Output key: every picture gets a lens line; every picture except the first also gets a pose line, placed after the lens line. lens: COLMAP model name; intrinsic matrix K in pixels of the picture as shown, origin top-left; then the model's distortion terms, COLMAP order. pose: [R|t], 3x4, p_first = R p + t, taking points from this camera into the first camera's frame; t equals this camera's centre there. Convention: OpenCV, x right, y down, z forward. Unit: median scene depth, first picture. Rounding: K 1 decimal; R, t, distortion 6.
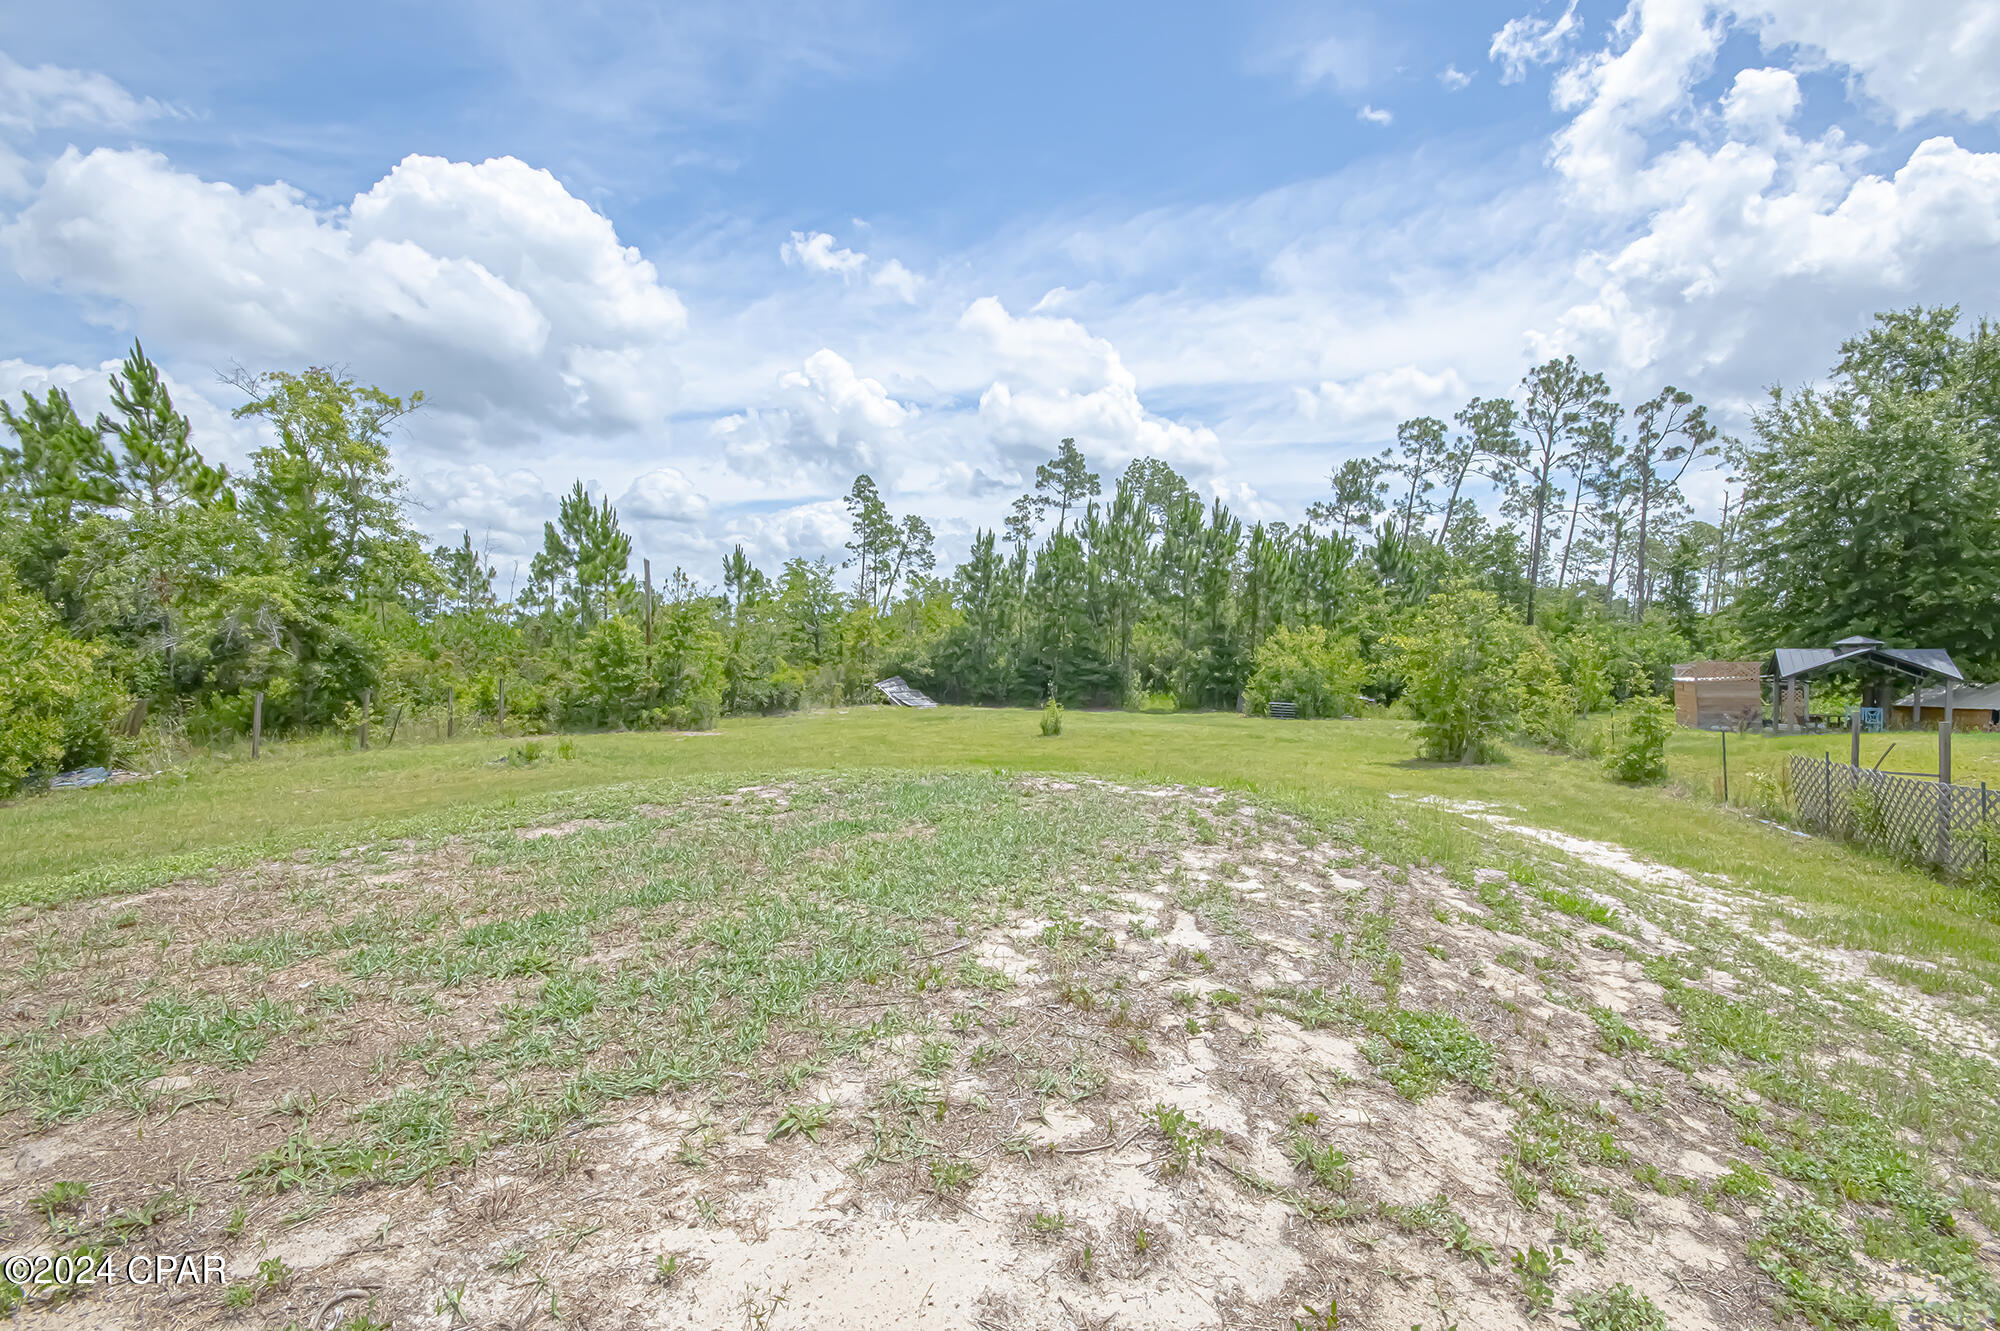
lens RADIAL K [[876.7, 0, 1002.6], [0, 876.7, 666.9], [0, 0, 1]] dist [0.008209, -0.009551]
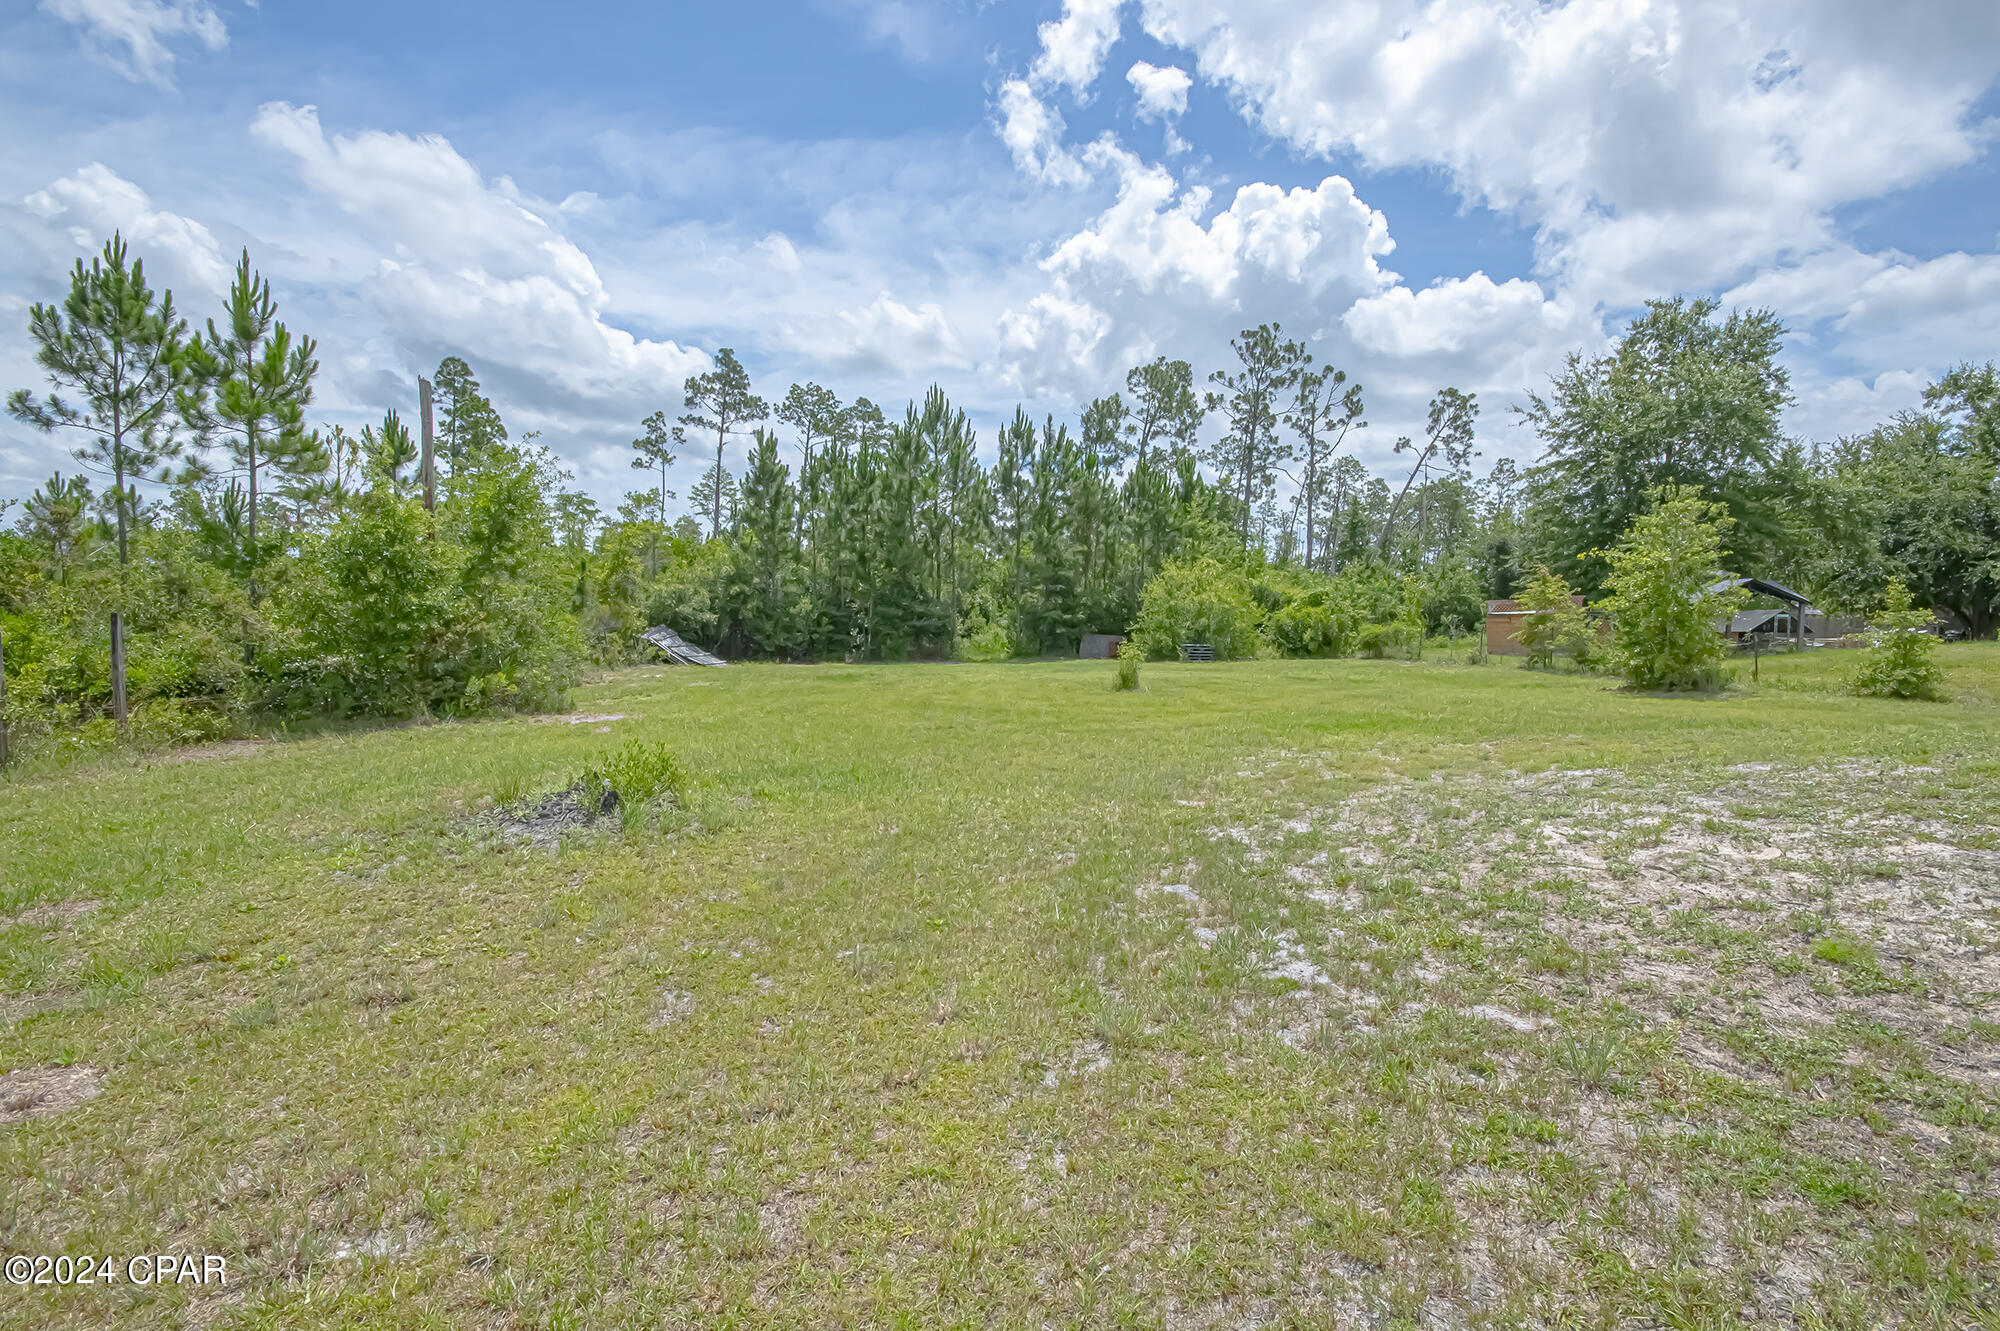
lens RADIAL K [[876.7, 0, 997.4], [0, 876.7, 660.0], [0, 0, 1]] dist [0.008209, -0.009551]
pose [[0.870320, -0.032915, 0.491385, -0.188409], [0.013909, 0.999009, 0.042283, 0.010426], [-0.492290, -0.029965, 0.869915, 0.196520]]
